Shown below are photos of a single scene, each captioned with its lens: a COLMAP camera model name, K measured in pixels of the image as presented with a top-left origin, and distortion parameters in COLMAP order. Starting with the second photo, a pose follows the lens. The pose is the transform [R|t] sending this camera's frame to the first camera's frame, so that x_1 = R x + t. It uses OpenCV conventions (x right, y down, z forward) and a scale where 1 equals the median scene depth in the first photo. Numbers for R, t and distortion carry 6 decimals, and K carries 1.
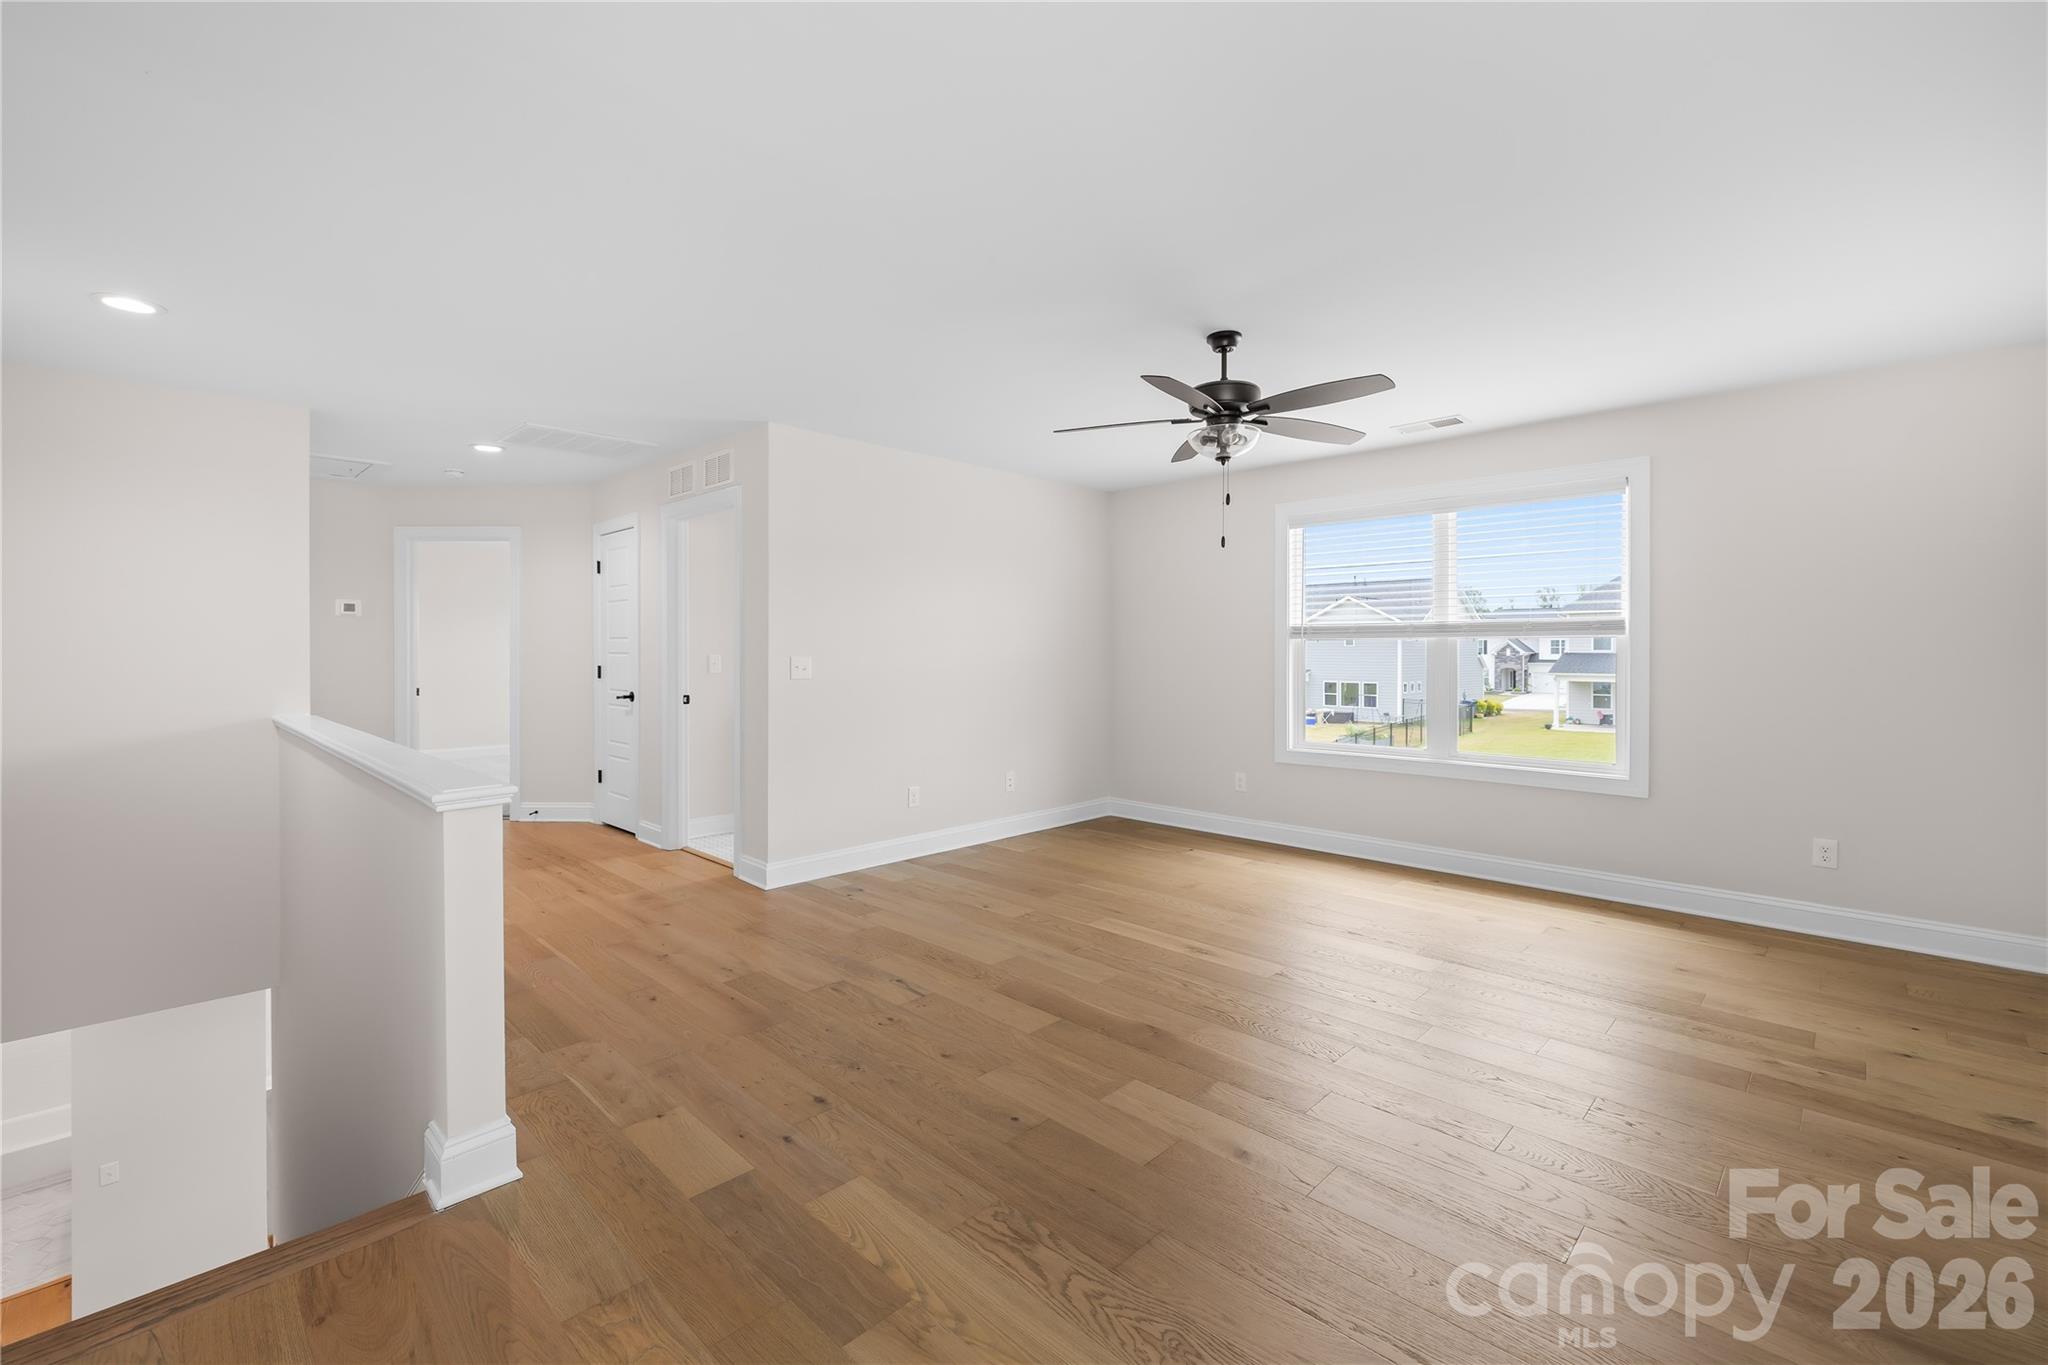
lens RADIAL K [[846.4, 0, 1021.5], [0, 846.4, 680.3], [0, 0, 1]] dist [0.010989, -0.010271]
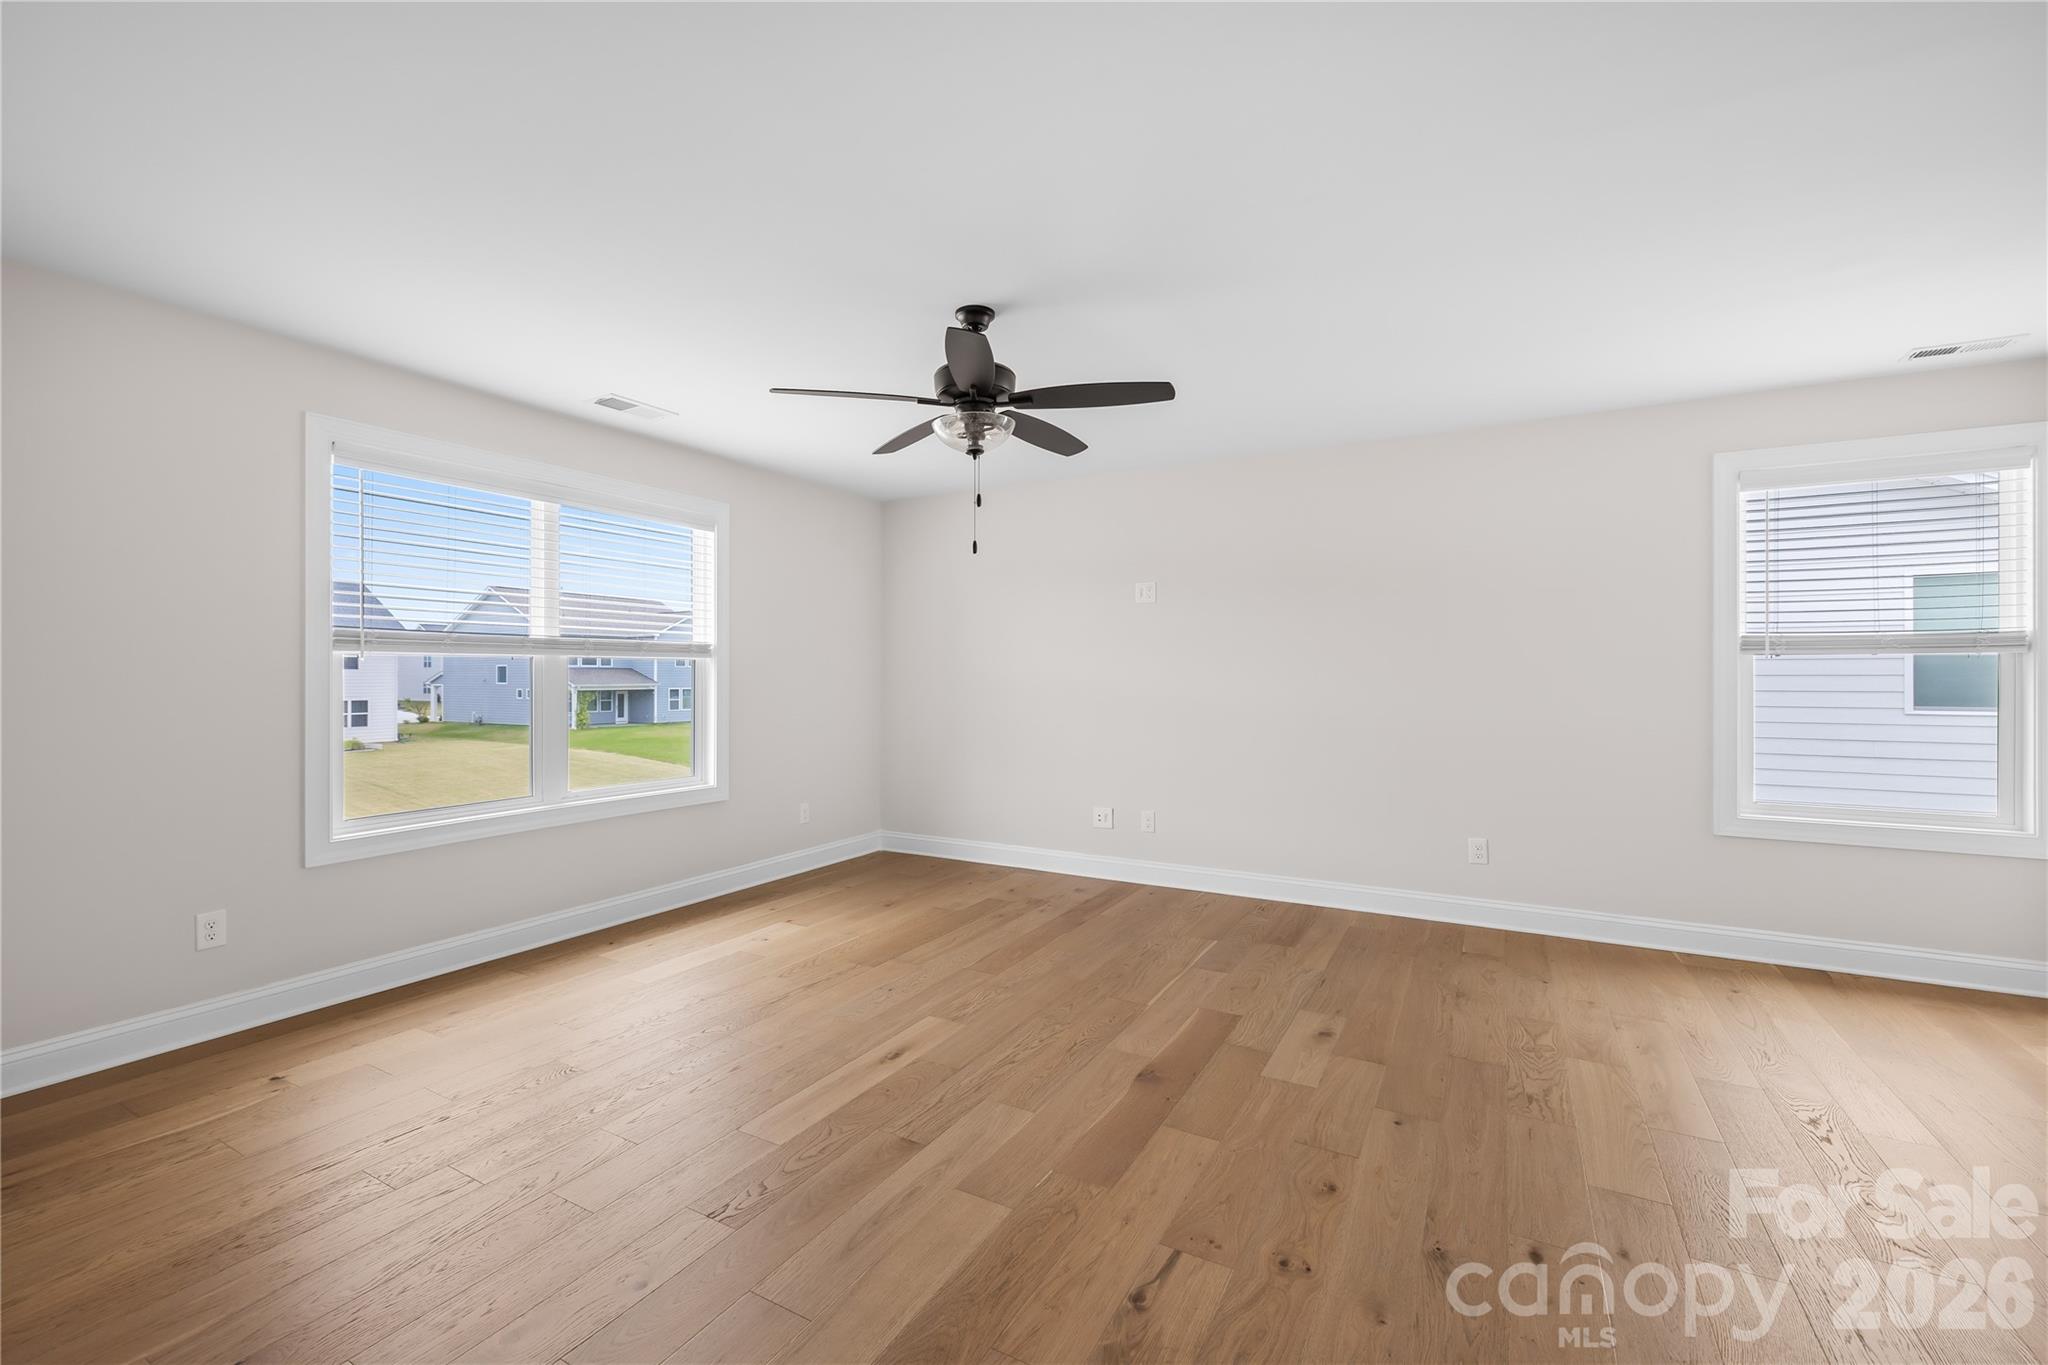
lens RADIAL K [[846.4, 0, 1021.5], [0, 846.4, 680.3], [0, 0, 1]] dist [0.010989, -0.010271]
pose [[-0.241527, -0.003250, 0.970389, -0.629311], [0.034133, 0.999347, 0.011842, -0.031303], [-0.969794, 0.035982, -0.241258, 1.179656]]
